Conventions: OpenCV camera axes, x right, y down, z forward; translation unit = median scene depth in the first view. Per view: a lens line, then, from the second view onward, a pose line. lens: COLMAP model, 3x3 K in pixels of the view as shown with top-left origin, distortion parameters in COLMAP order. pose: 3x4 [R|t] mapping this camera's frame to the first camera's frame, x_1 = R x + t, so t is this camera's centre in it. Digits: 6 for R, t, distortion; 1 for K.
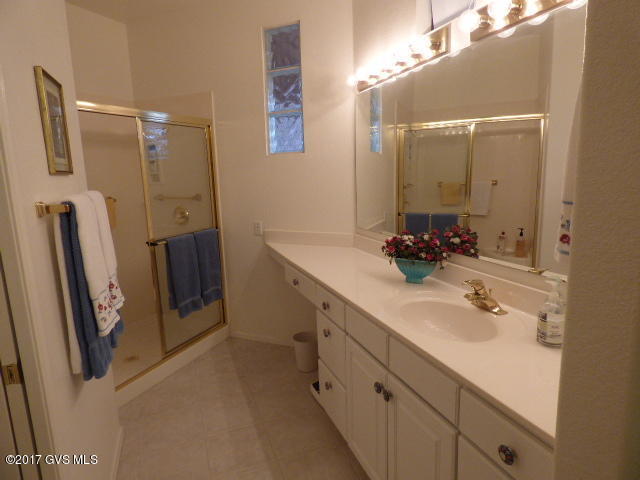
lens RADIAL K [[394.1, 0, 320.0], [0, 394.1, 240.0], [0, 0, 1]] dist [-0.008201, 0.001062]
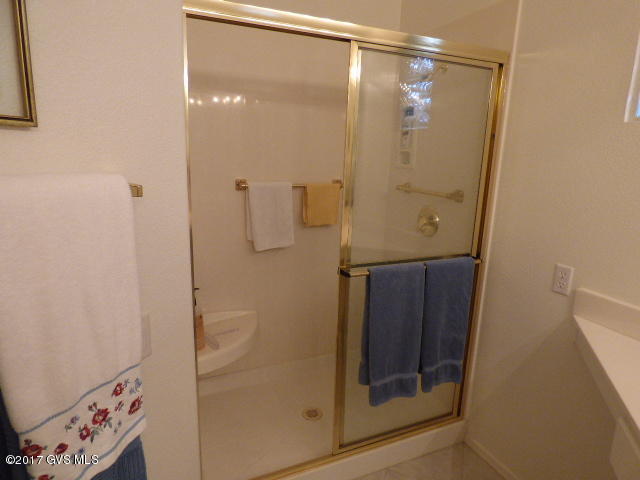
lens RADIAL K [[394.1, 0, 320.0], [0, 394.1, 240.0], [0, 0, 1]] dist [-0.008201, 0.001062]
pose [[0.735205, 0.199502, -0.647822, -0.075097], [-0.173458, 0.979258, 0.104714, -0.073995], [0.655276, 0.035383, 0.754561, 0.453863]]
